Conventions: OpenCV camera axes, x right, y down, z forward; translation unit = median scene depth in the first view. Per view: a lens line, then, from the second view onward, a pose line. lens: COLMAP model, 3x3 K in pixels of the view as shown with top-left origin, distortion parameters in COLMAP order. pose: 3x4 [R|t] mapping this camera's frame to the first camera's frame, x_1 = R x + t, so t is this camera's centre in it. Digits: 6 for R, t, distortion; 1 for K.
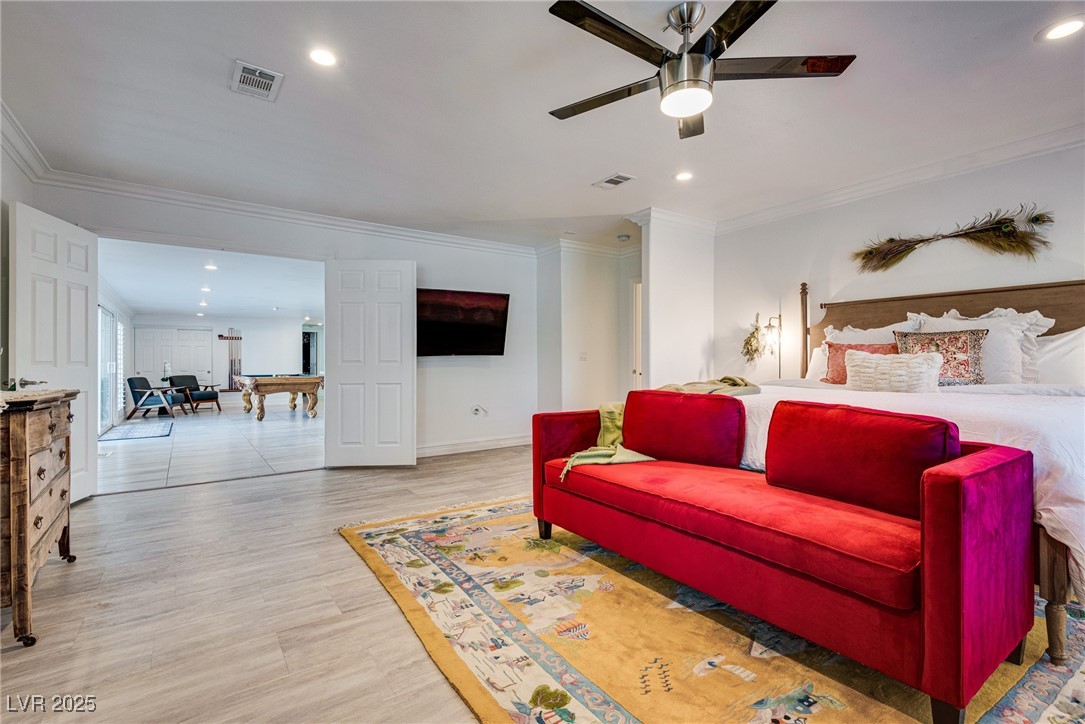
lens RADIAL K [[495.9, 0, 552.5], [0, 495.9, 357.9], [0, 0, 1]] dist [0.001070, -0.000307]
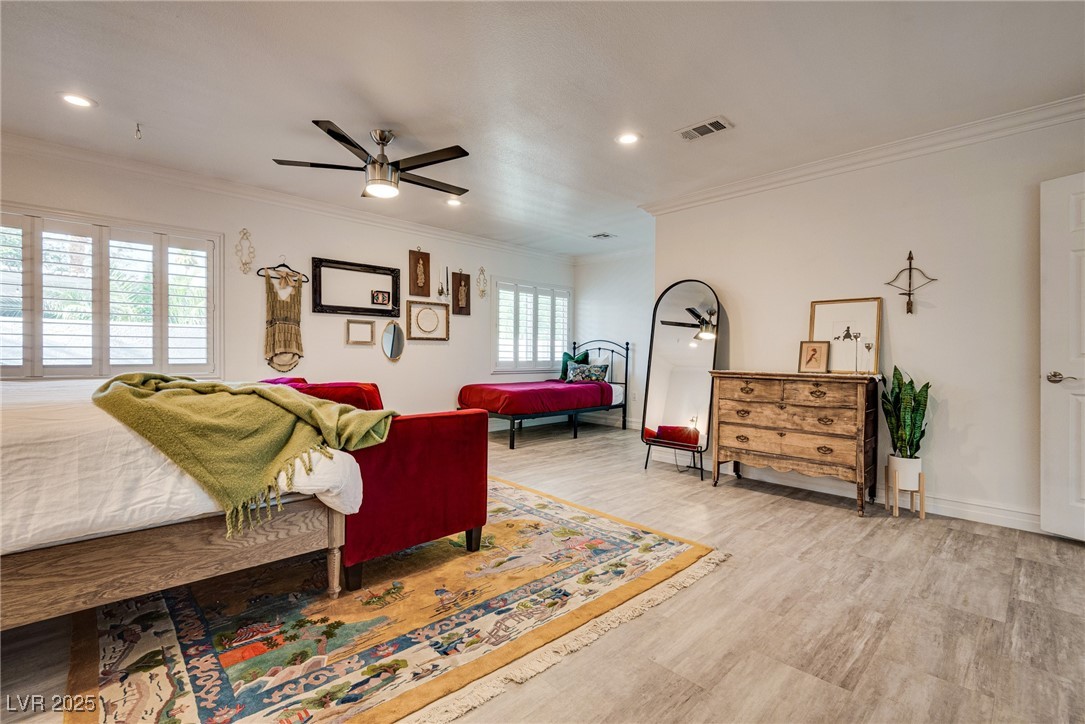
lens RADIAL K [[495.9, 0, 552.5], [0, 495.9, 357.9], [0, 0, 1]] dist [0.001070, -0.000307]
pose [[-0.987607, -0.006477, -0.156816, -0.013647], [-0.006280, 0.999979, -0.001752, 0.021152], [0.156824, -0.000745, -0.987626, 1.950479]]
